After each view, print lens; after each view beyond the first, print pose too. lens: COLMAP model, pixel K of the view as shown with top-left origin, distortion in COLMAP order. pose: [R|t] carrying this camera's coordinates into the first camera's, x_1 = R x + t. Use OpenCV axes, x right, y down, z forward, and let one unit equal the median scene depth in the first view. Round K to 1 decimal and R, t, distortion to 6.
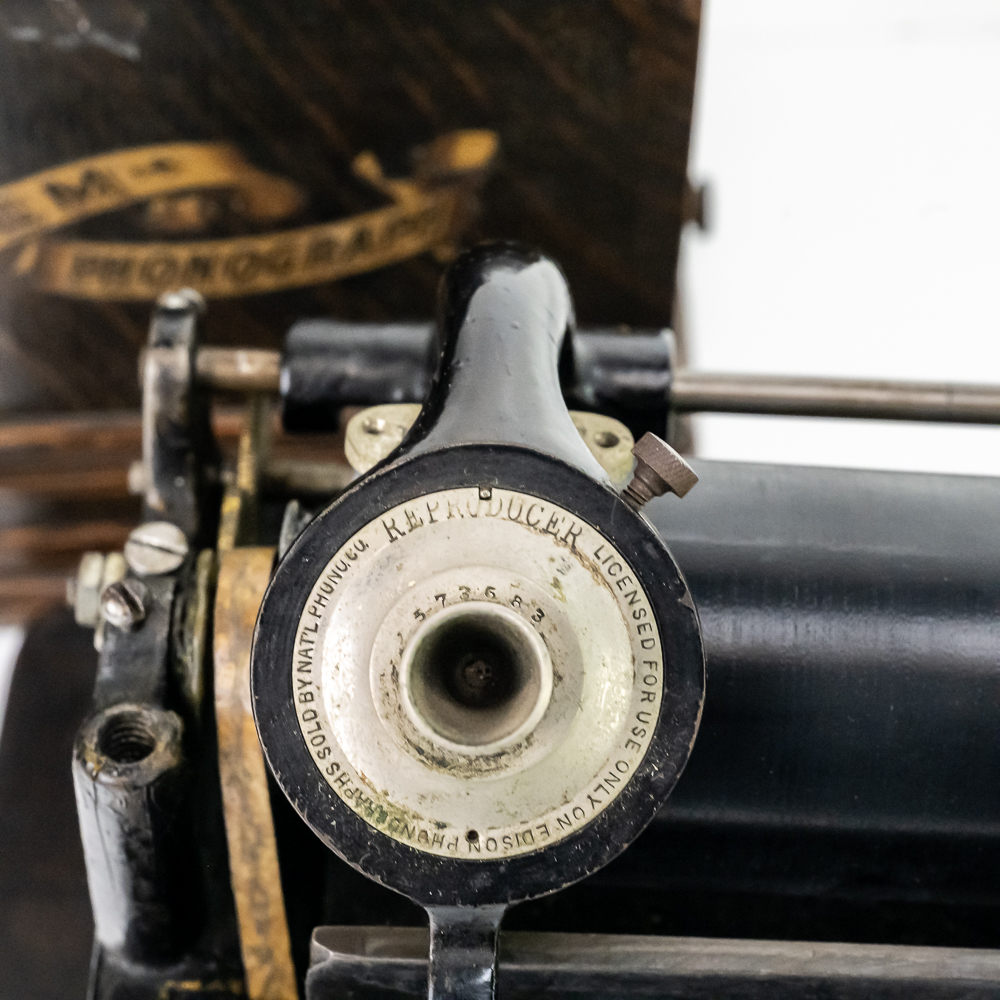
lens RADIAL K [[2959.1, 0, 496.5], [0, 2959.1, 500.0], [0, 0, 1]] dist [0.094725, 0.000000]
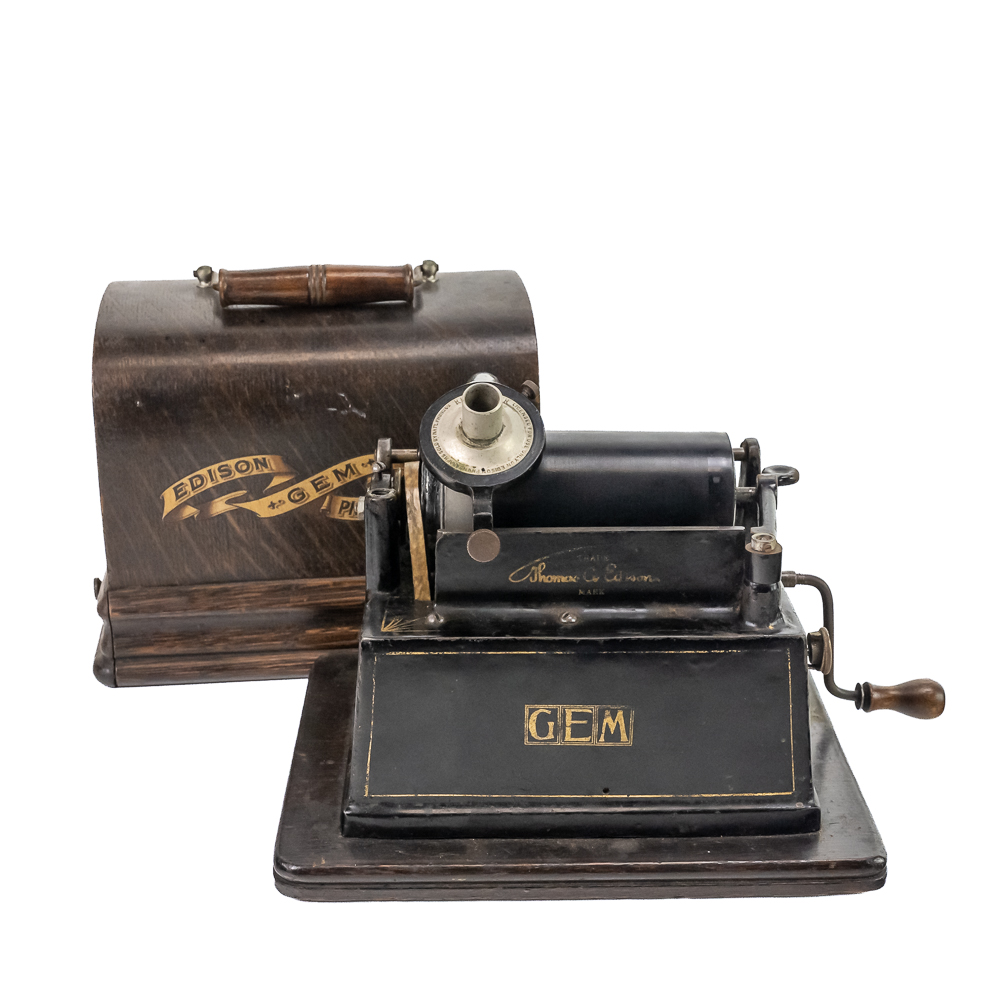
lens RADIAL K [[2156.2, 0, 534.6], [0, 2156.2, 456.2], [0, 0, 1]] dist [0.343512, 0.000000]
pose [[0.997586, -0.042748, 0.054733, -0.087795], [0.066995, 0.799991, -0.596260, 1.650971], [-0.018297, 0.598487, 0.800923, -1.087631]]
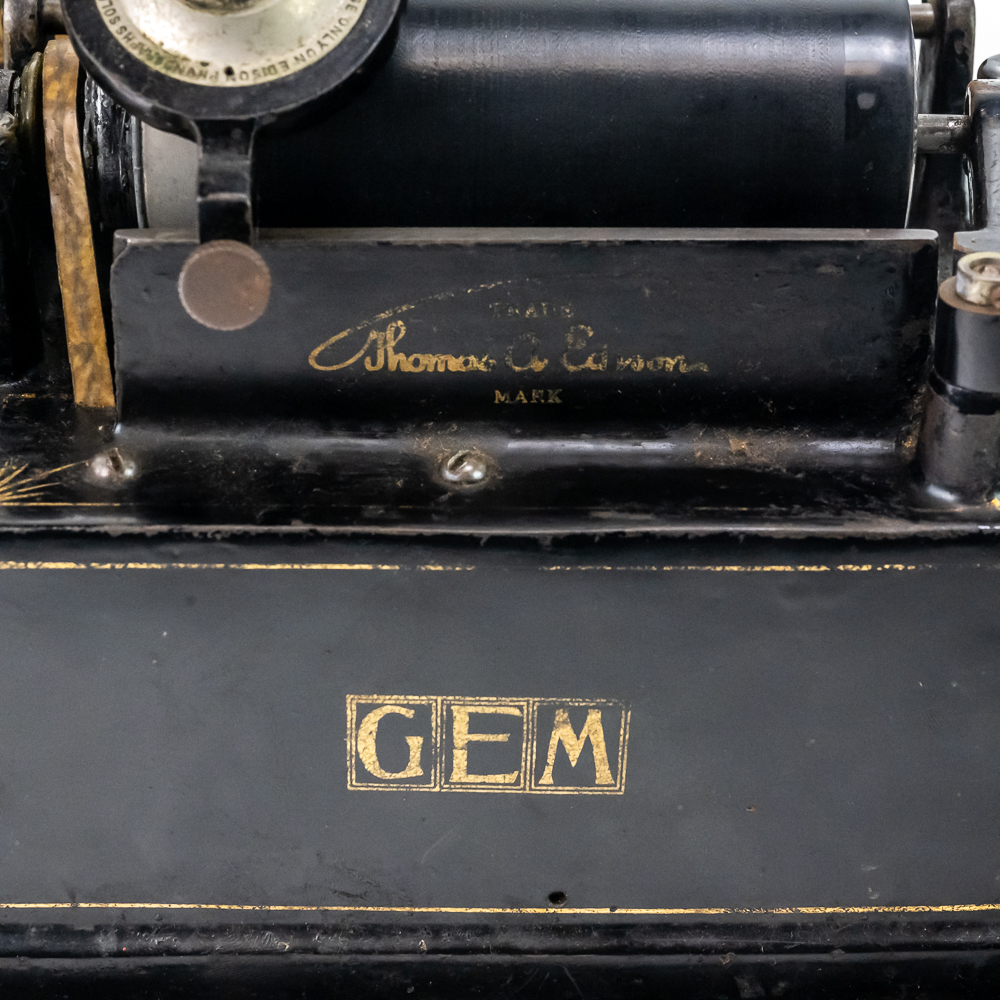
lens RADIAL K [[2706.5, 0, 538.6], [0, 2706.5, 526.2], [0, 0, 1]] dist [0.092886, 0.000000]
pose [[0.998726, -0.041097, 0.029268, 0.084210], [0.049561, 0.907760, -0.416553, 0.797338], [-0.009449, 0.417473, 0.908640, 0.000122]]
